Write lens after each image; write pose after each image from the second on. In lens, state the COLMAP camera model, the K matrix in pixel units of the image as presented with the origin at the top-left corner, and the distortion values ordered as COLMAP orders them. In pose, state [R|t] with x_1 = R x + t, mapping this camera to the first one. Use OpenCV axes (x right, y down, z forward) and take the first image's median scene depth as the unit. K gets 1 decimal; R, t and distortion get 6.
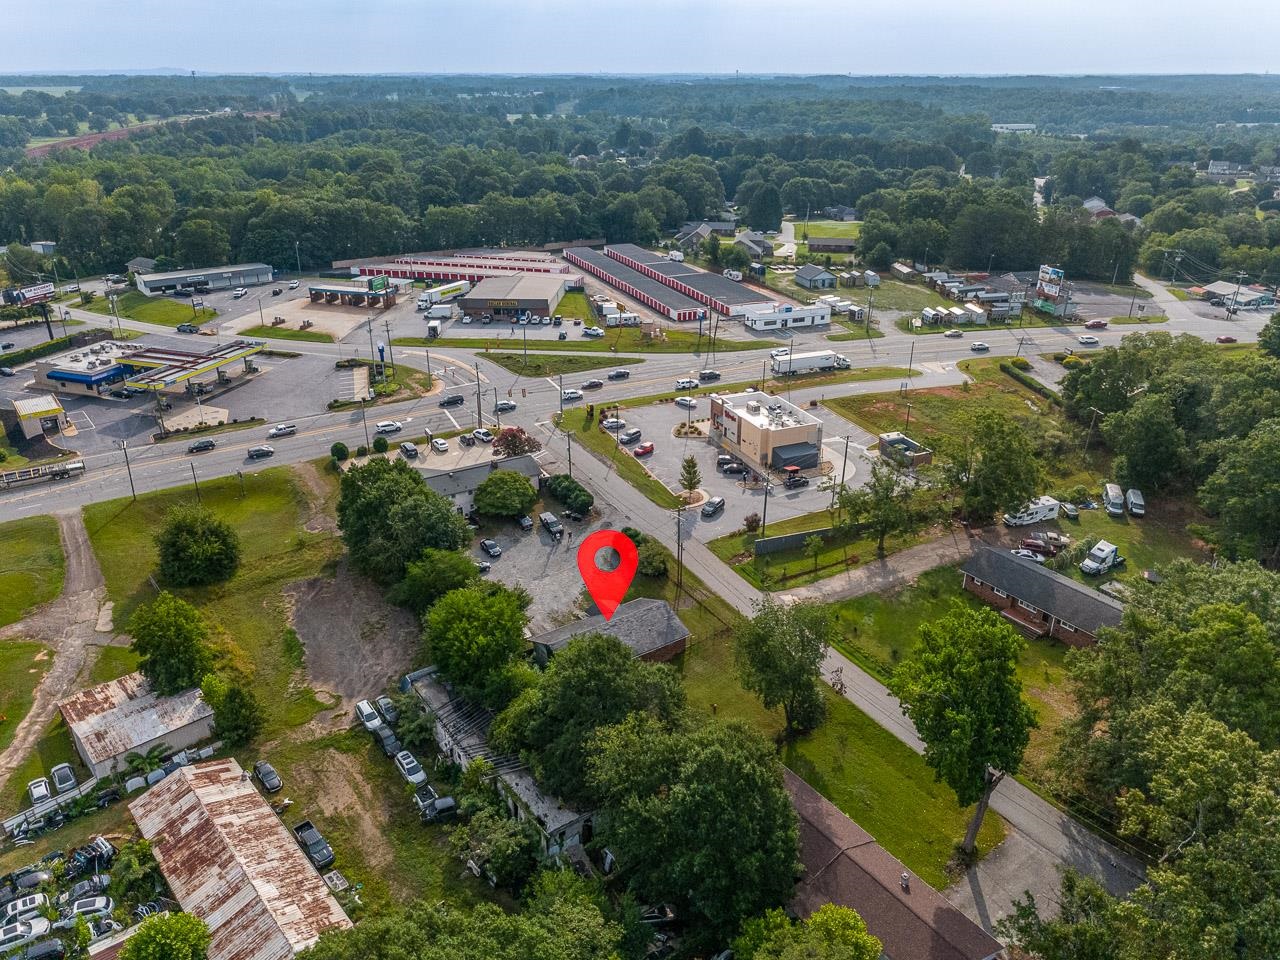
lens RADIAL K [[887.3, 0, 637.2], [0, 887.3, 542.5], [0, 0, 1]] dist [0.001679, 0.003453]
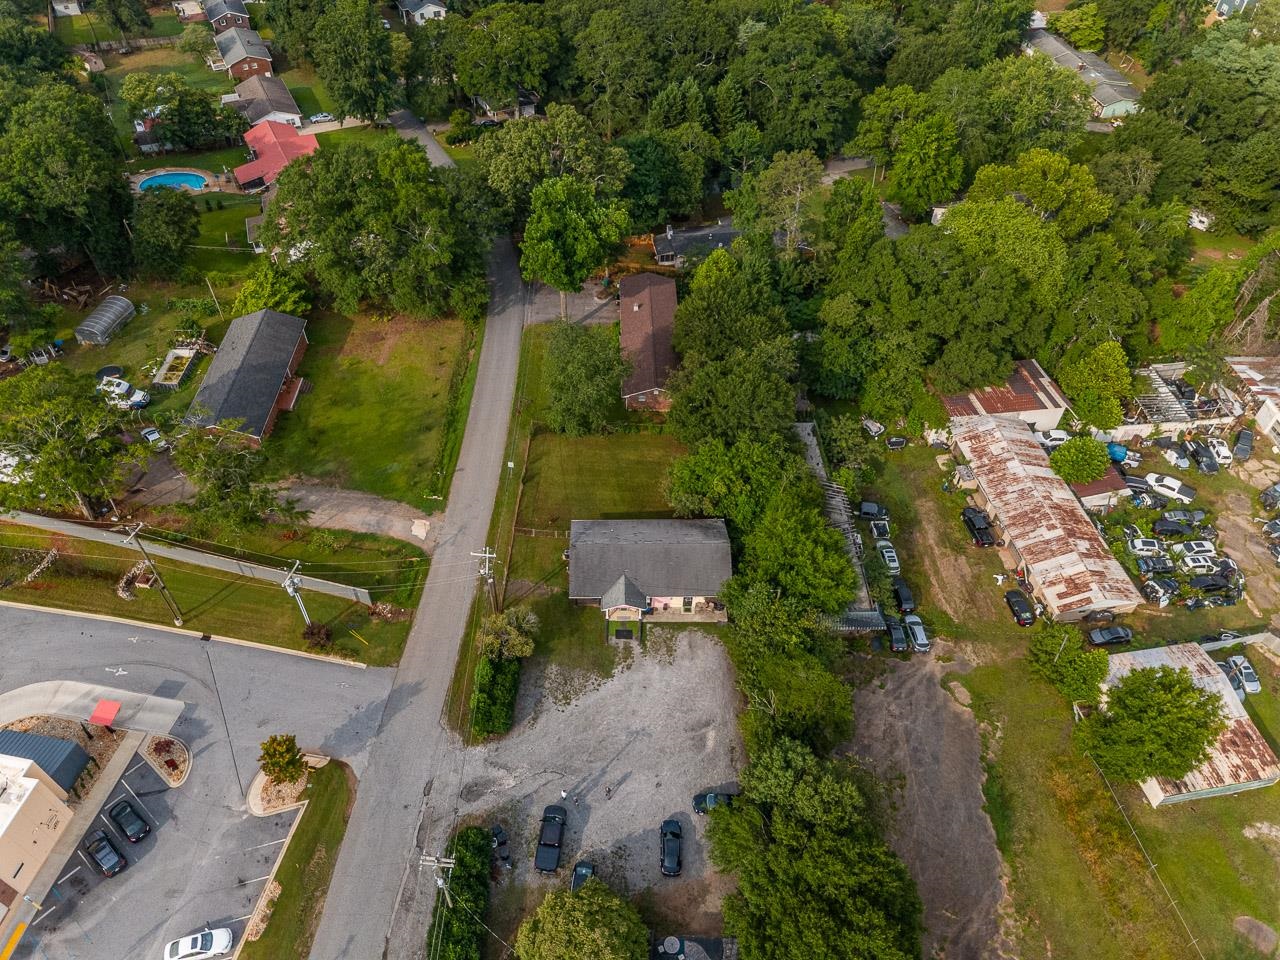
lens RADIAL K [[872.1, 0, 636.7], [0, 872.1, 504.9], [0, 0, 1]] dist [0.003412, 0.001061]
pose [[-0.833154, -0.417888, 0.362249, -0.155797], [0.250062, 0.299575, 0.920719, -0.353567], [-0.493278, 0.857686, -0.145094, 0.543186]]
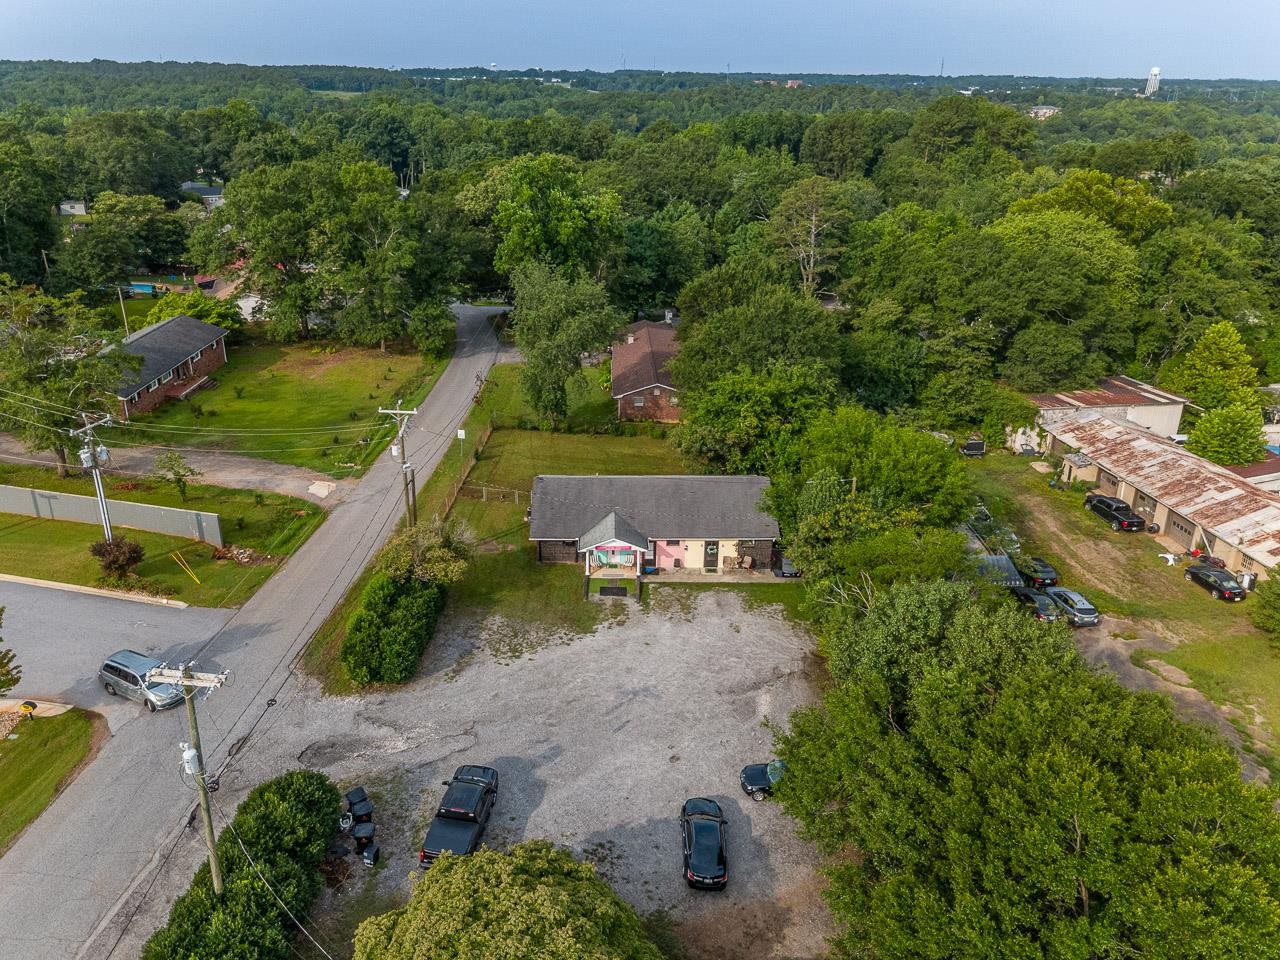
lens RADIAL K [[912.6, 0, 638.6], [0, 912.6, 446.5], [0, 0, 1]] dist [0.004785, -0.001810]
pose [[-0.837790, -0.212747, 0.502839, -0.161609], [0.247854, 0.672411, 0.697446, -0.174538], [-0.486494, 0.708944, -0.510609, 0.644181]]
